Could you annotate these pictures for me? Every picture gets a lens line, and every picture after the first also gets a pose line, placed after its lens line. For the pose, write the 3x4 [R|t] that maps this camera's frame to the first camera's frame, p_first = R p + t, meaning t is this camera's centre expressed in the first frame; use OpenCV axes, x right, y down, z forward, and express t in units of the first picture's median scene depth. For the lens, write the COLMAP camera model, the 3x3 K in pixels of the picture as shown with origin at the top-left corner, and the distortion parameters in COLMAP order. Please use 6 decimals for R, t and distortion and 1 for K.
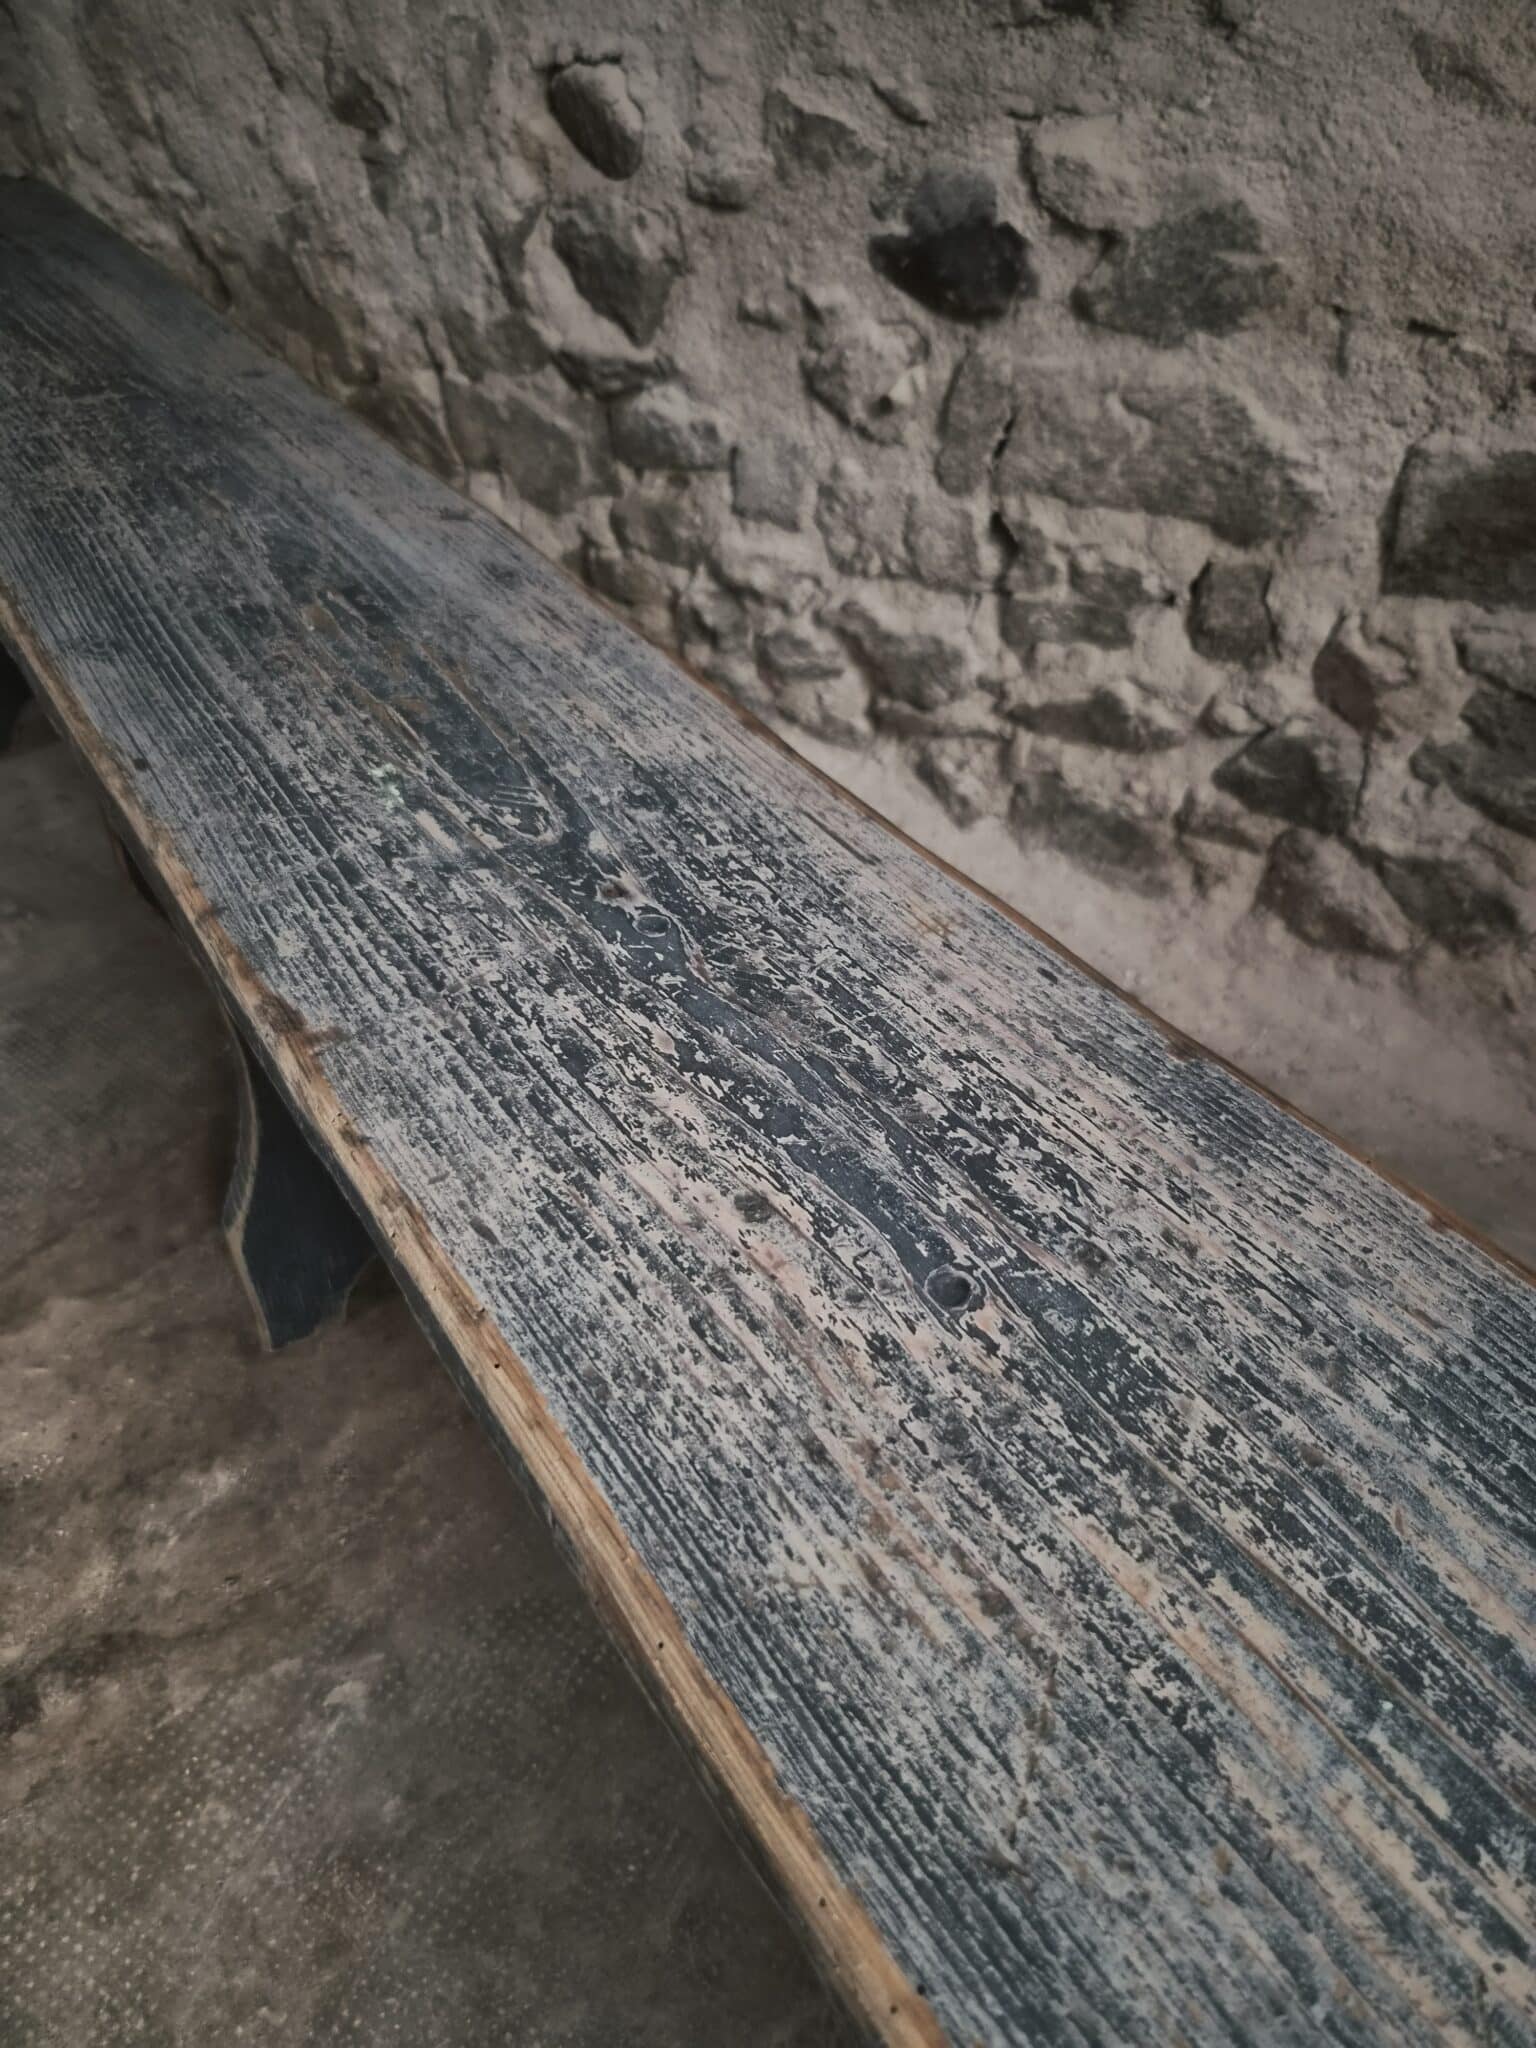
lens RADIAL K [[1403.2, 0, 776.8], [0, 1403.2, 1041.6], [0, 0, 1]] dist [0.041380, -0.038536]
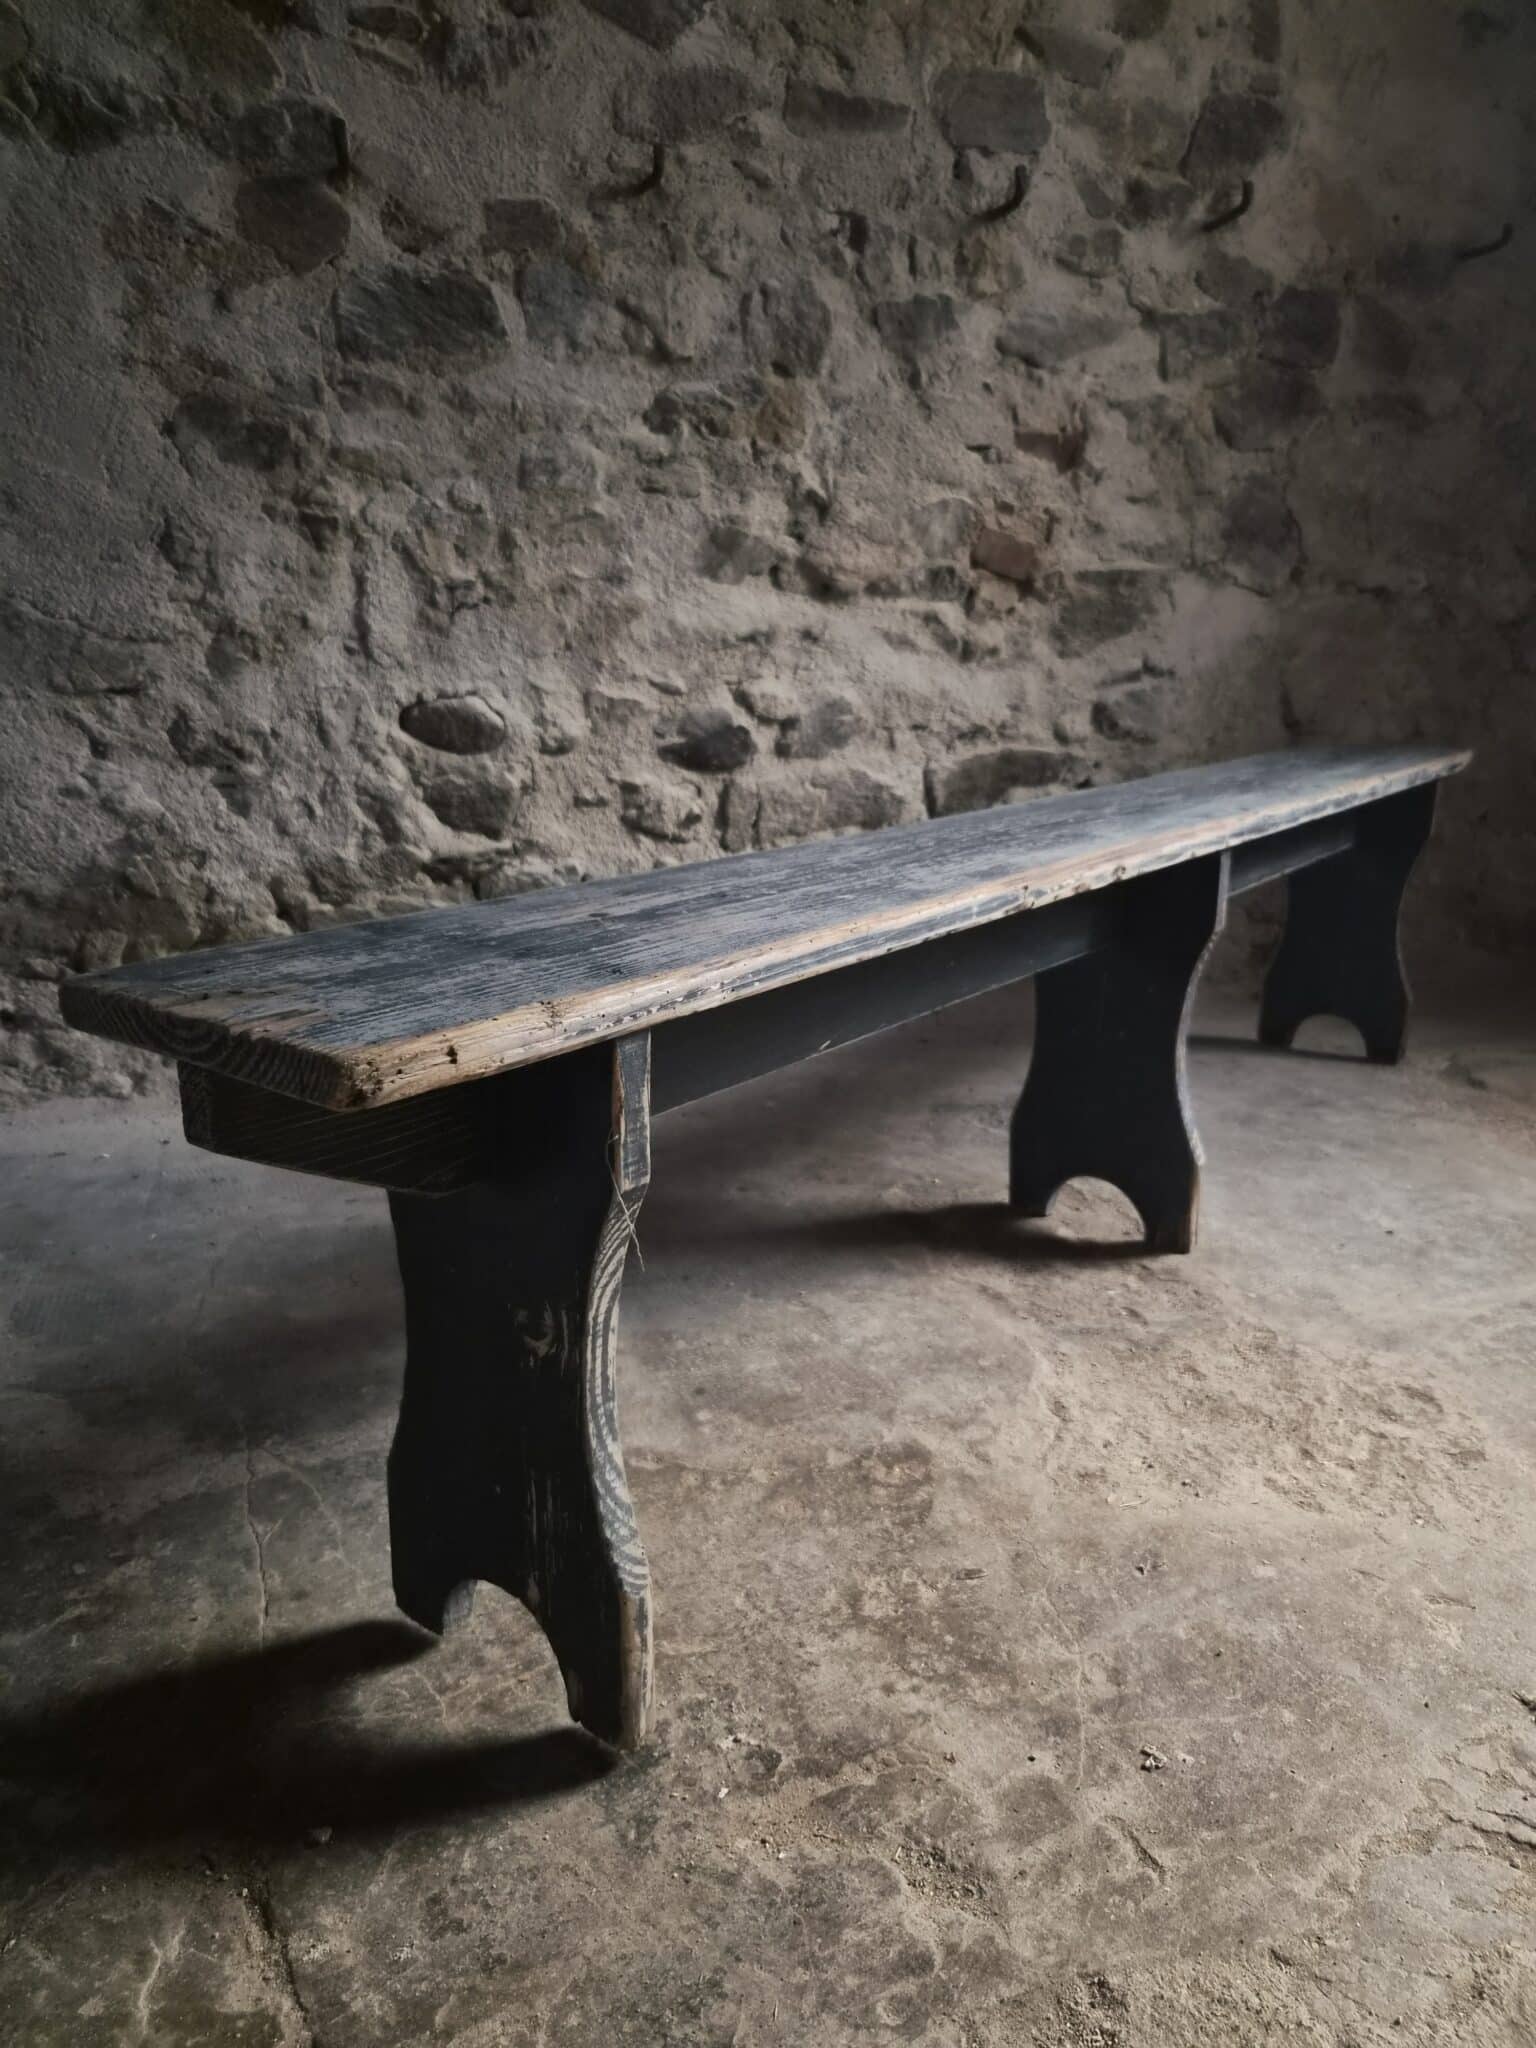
lens RADIAL K [[1385.5, 0, 779.4], [0, 1385.5, 1019.6], [0, 0, 1]] dist [0.062476, -0.054367]
pose [[0.521985, -0.263091, 0.811366, -1.467782], [0.587470, 0.800543, -0.118362, 0.055601], [-0.618393, 0.538437, 0.572430, 0.002409]]
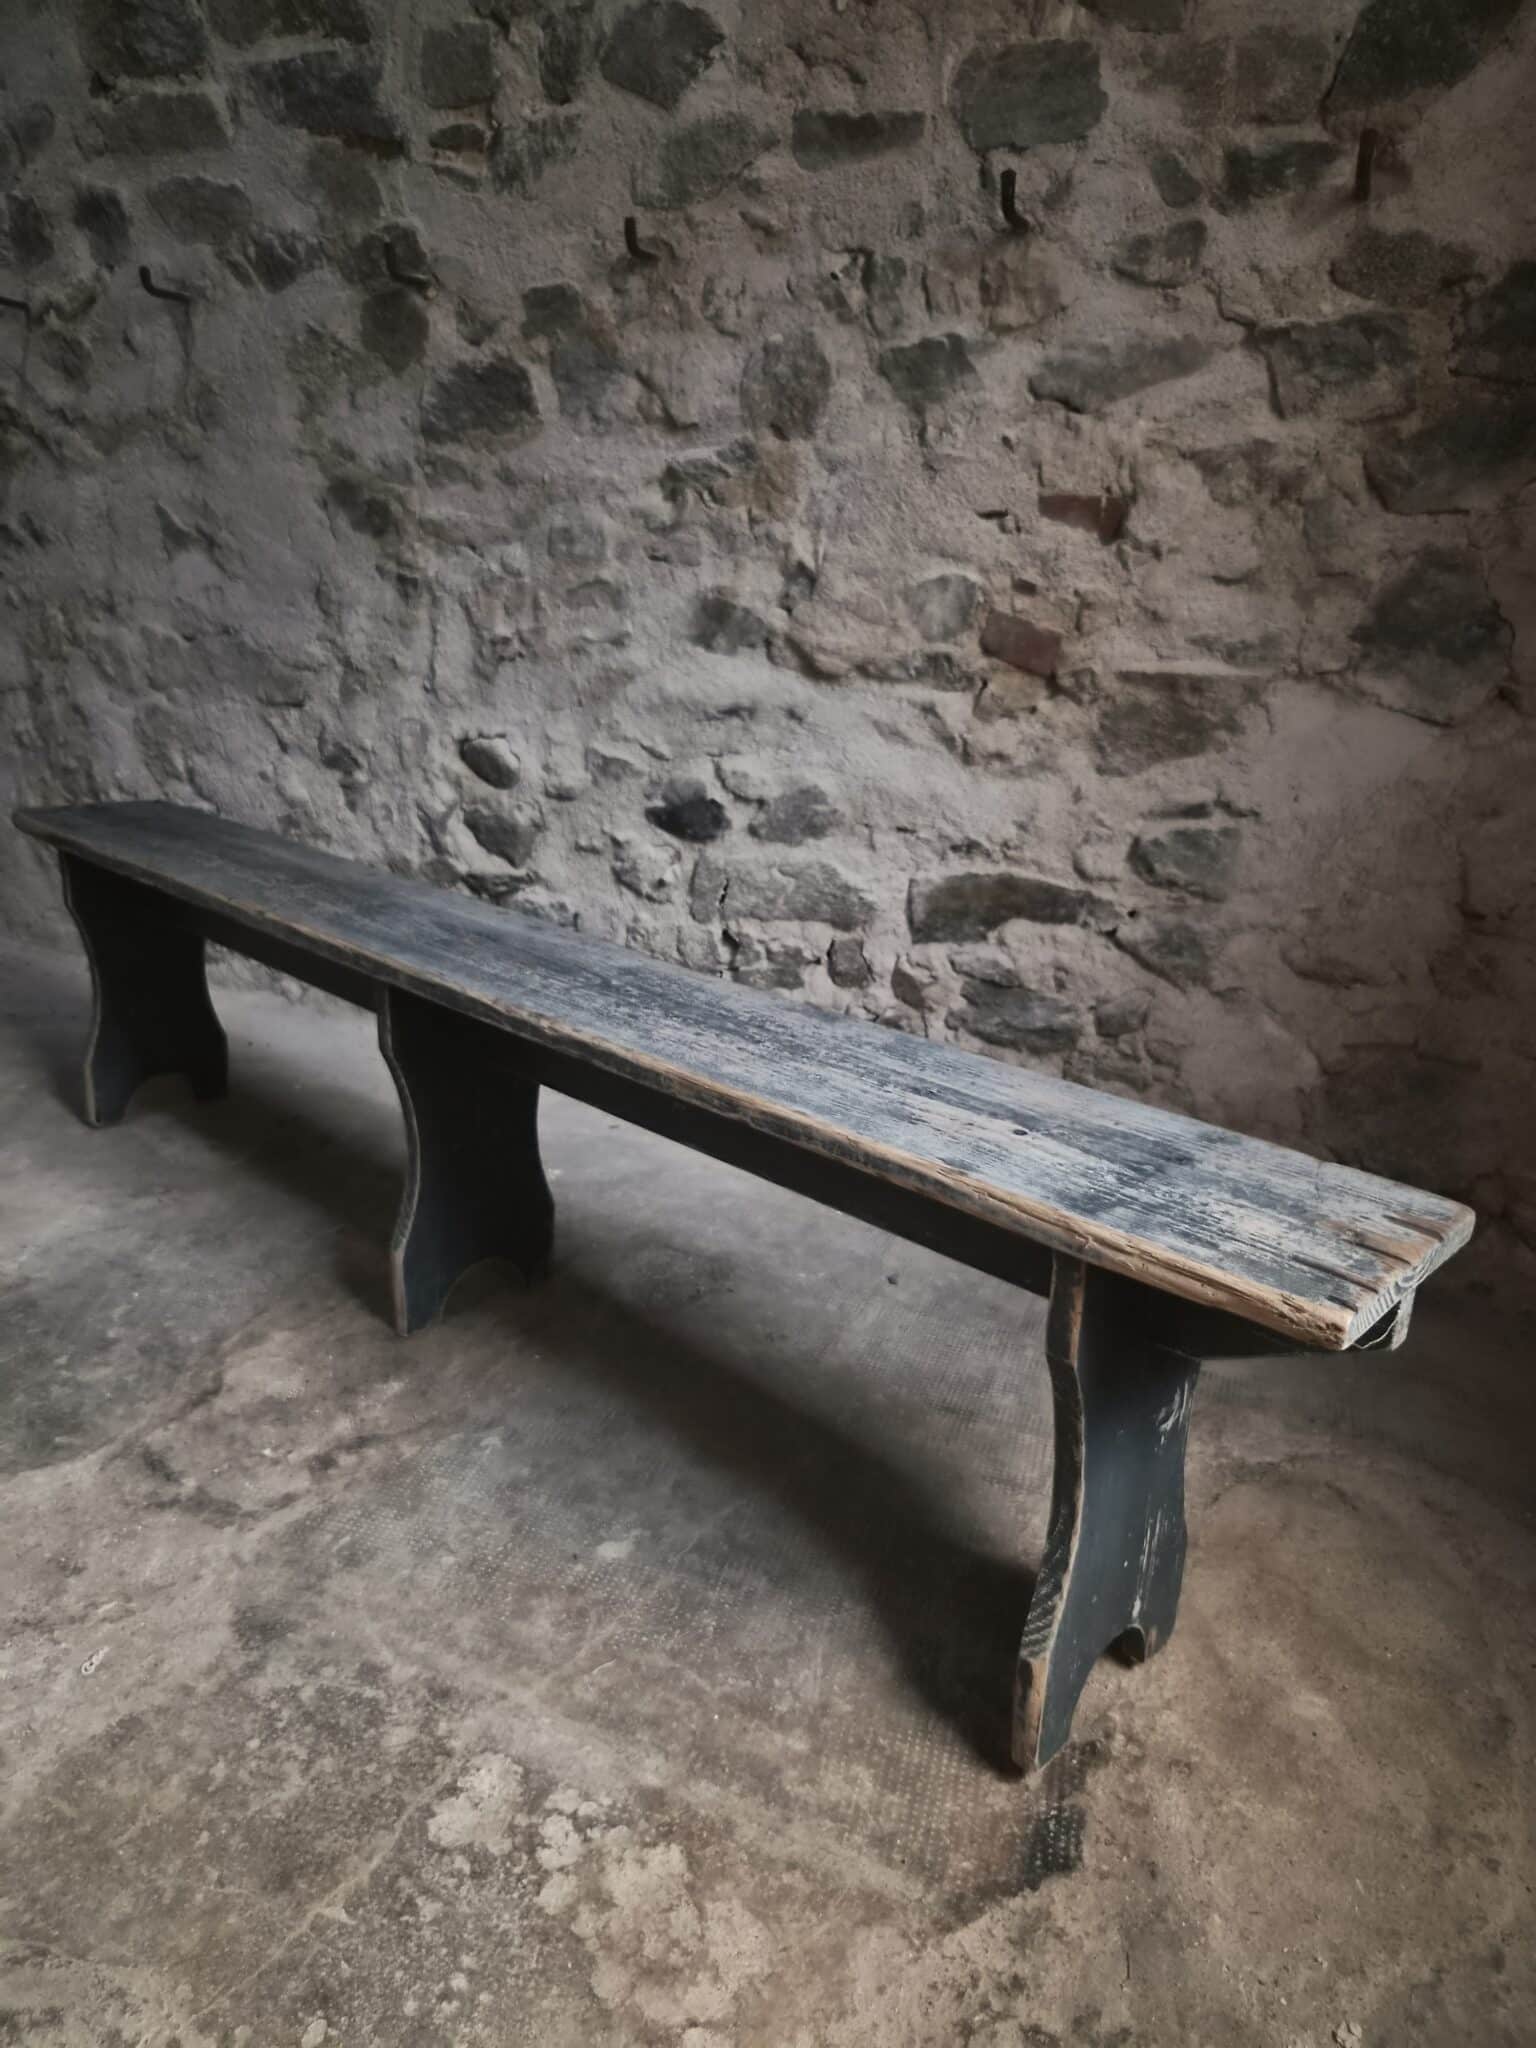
lens RADIAL K [[1383.7, 0, 768.8], [0, 1383.7, 1038.0], [0, 0, 1]] dist [0.064382, -0.055647]
pose [[0.978356, -0.078188, 0.191586, -0.160029], [0.141660, 0.927966, -0.344691, 0.424879], [-0.150835, 0.364371, 0.918957, -0.694455]]
